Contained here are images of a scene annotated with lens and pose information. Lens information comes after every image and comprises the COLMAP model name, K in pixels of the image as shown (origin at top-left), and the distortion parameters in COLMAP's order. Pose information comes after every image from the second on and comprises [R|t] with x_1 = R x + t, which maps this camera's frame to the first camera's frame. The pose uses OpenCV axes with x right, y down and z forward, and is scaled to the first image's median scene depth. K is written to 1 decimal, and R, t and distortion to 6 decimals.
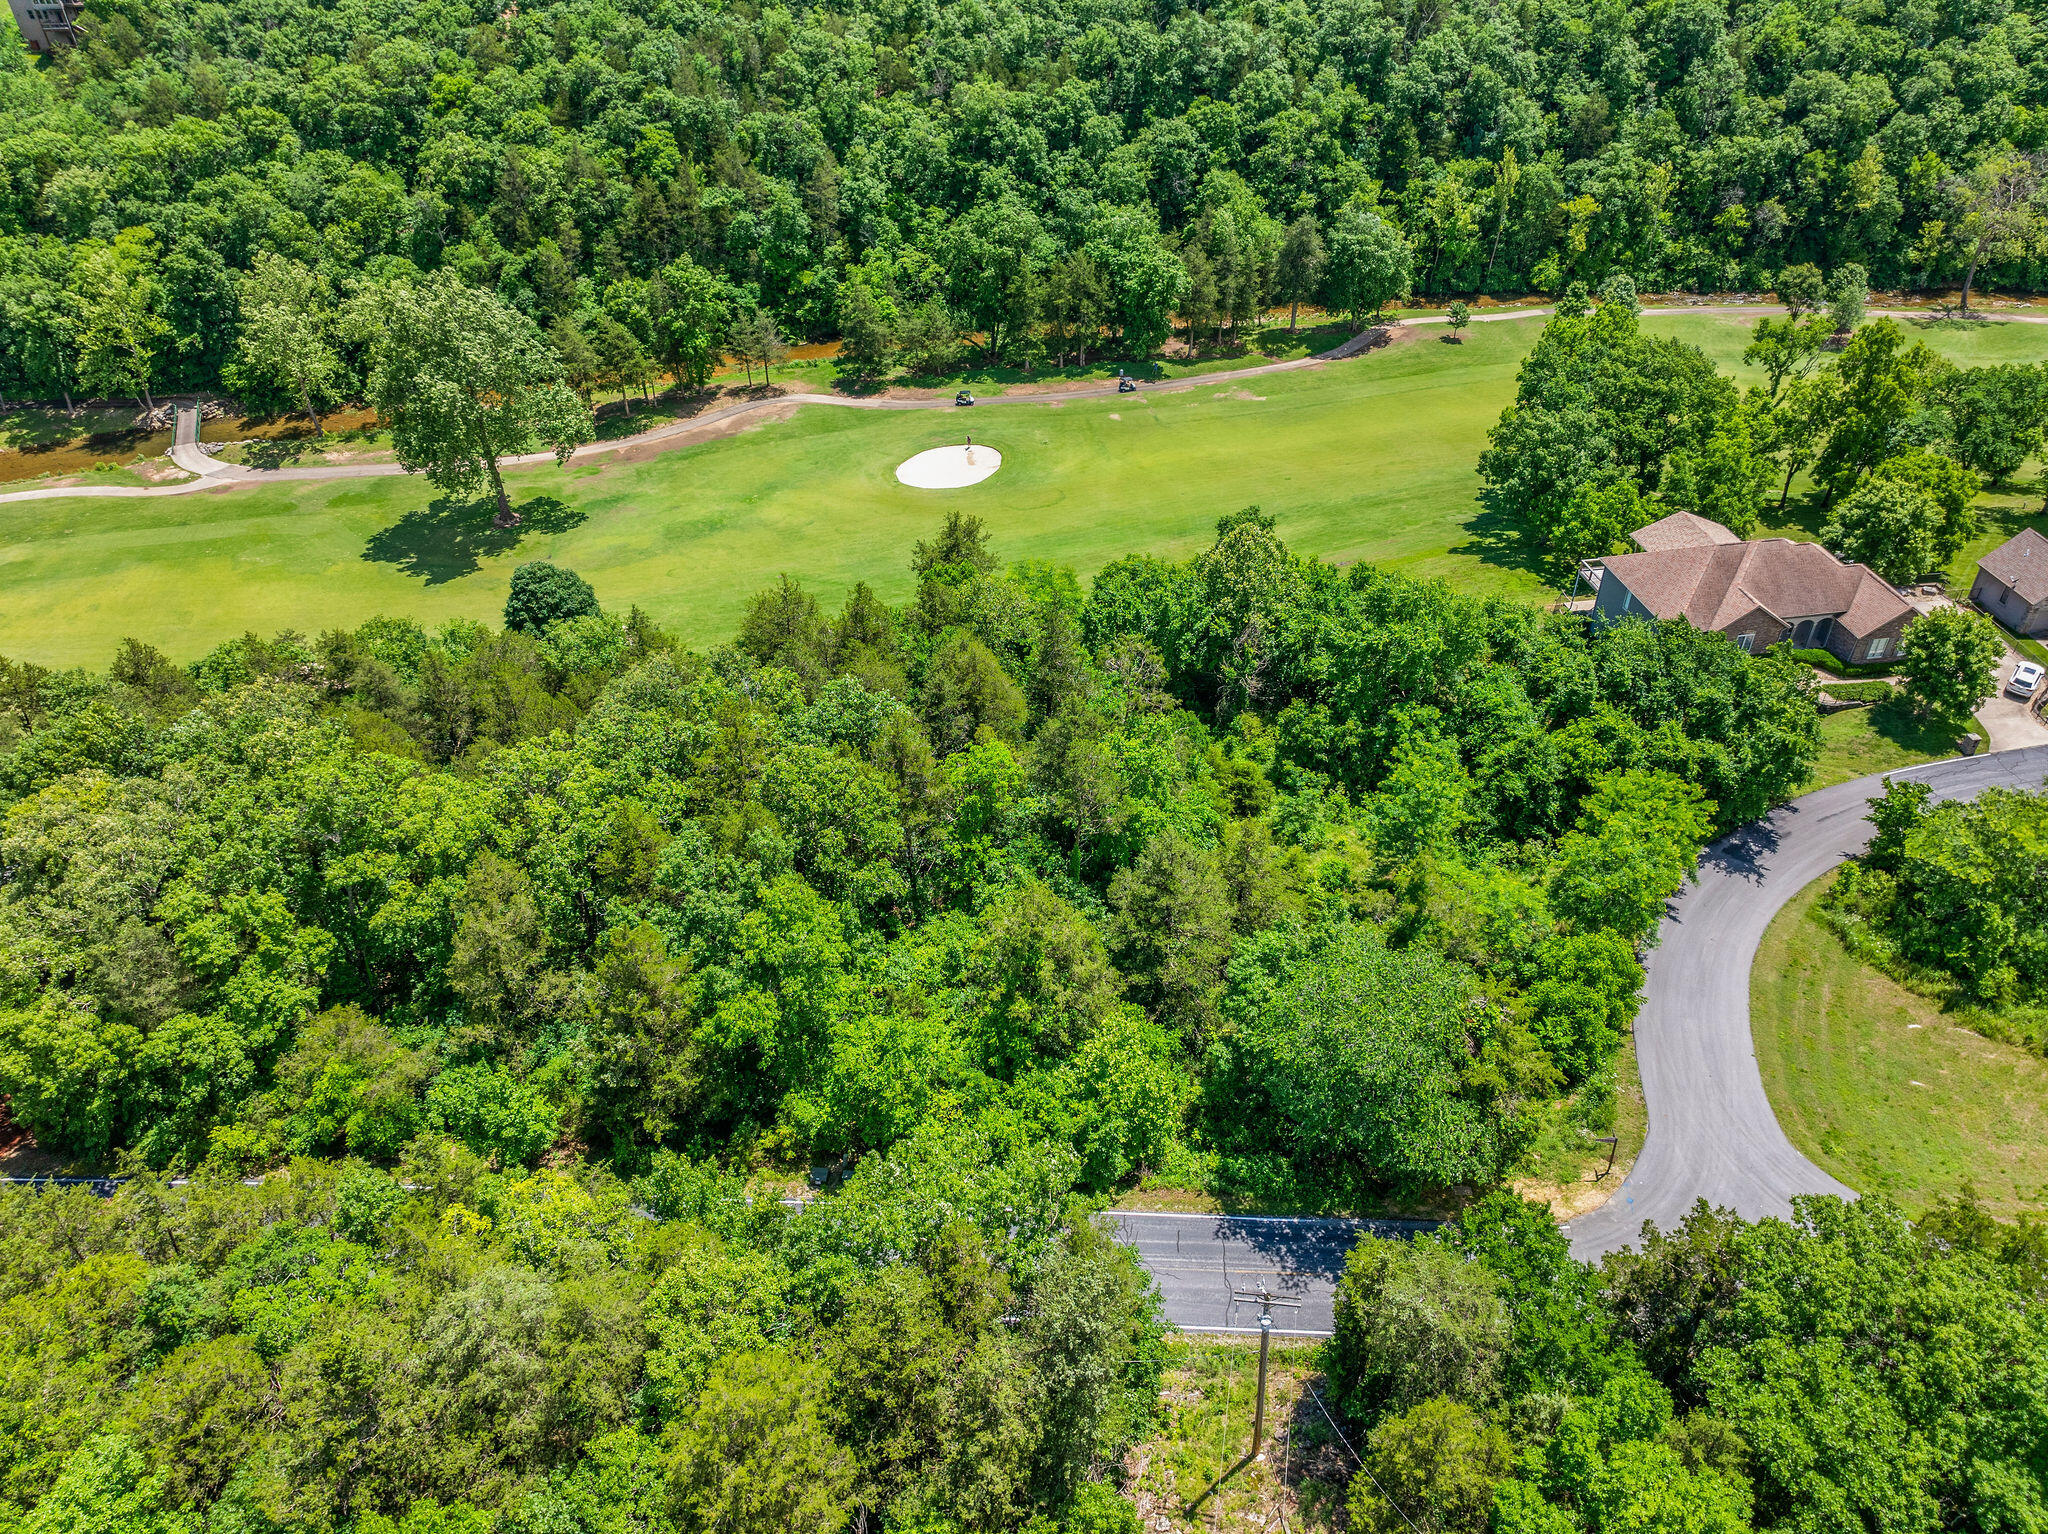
lens RADIAL K [[1451.0, 0, 1026.3], [0, 1451.0, 769.7], [0, 0, 1]] dist [-0.055299, 0.027226]
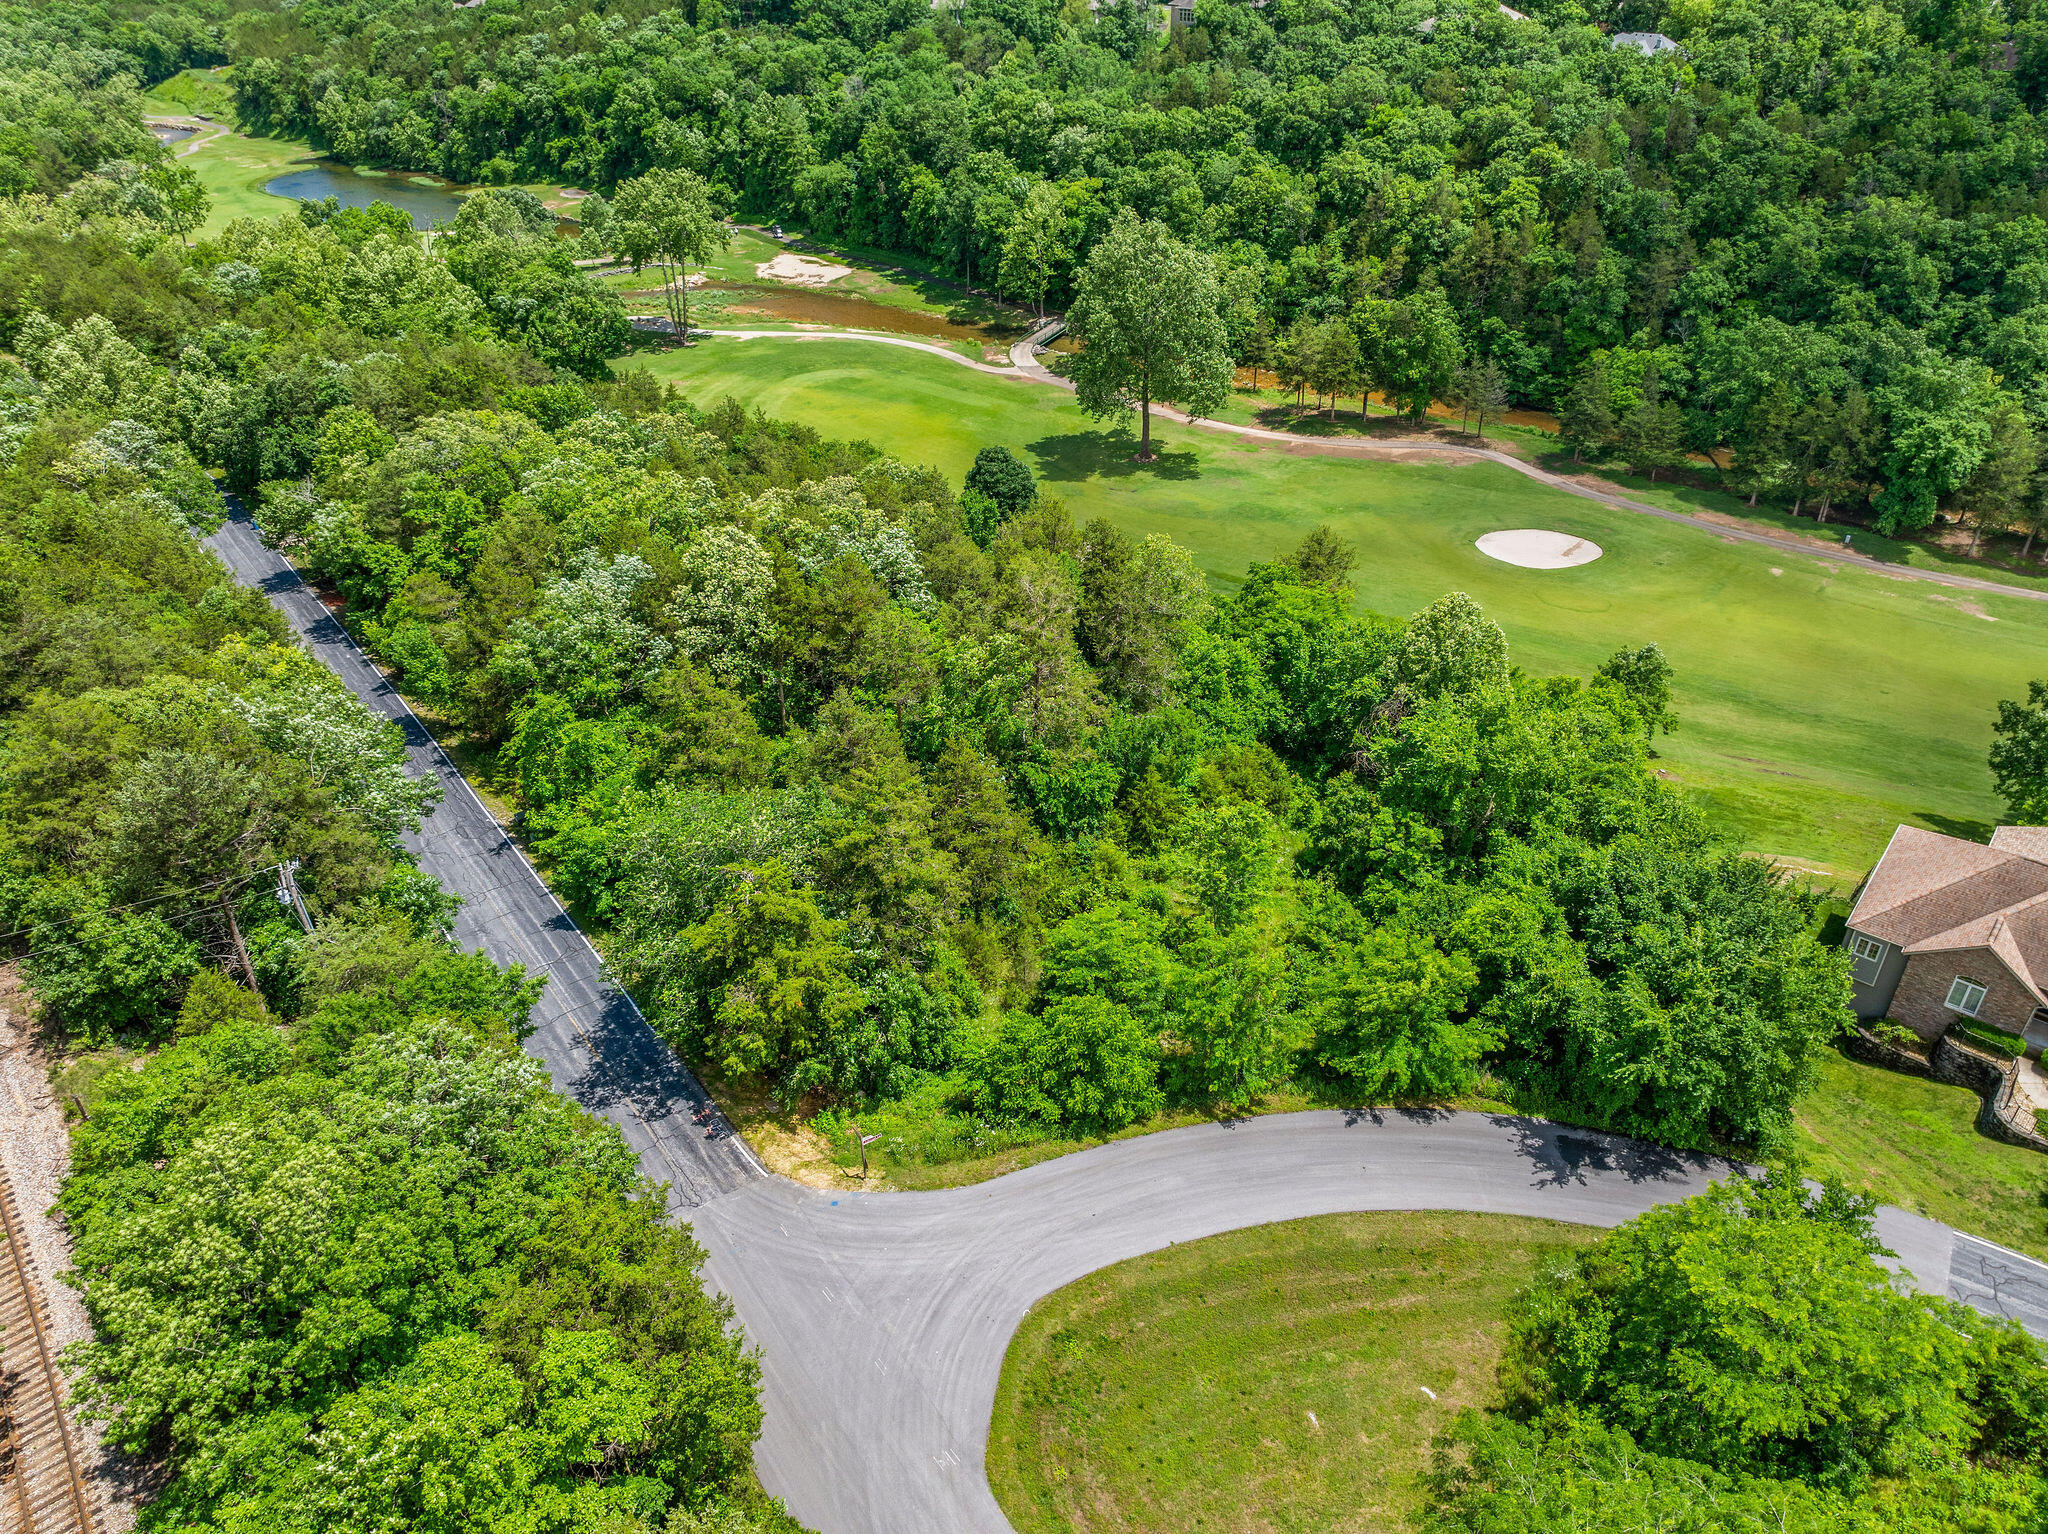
lens RADIAL K [[1451.0, 0, 1030.0], [0, 1451.0, 768.8], [0, 0, 1]] dist [-0.055299, 0.027226]
pose [[0.652181, 0.409445, -0.637977, 0.334022], [-0.453321, 0.885179, 0.104683, -0.029947], [0.607586, 0.220936, 0.762906, 0.113773]]
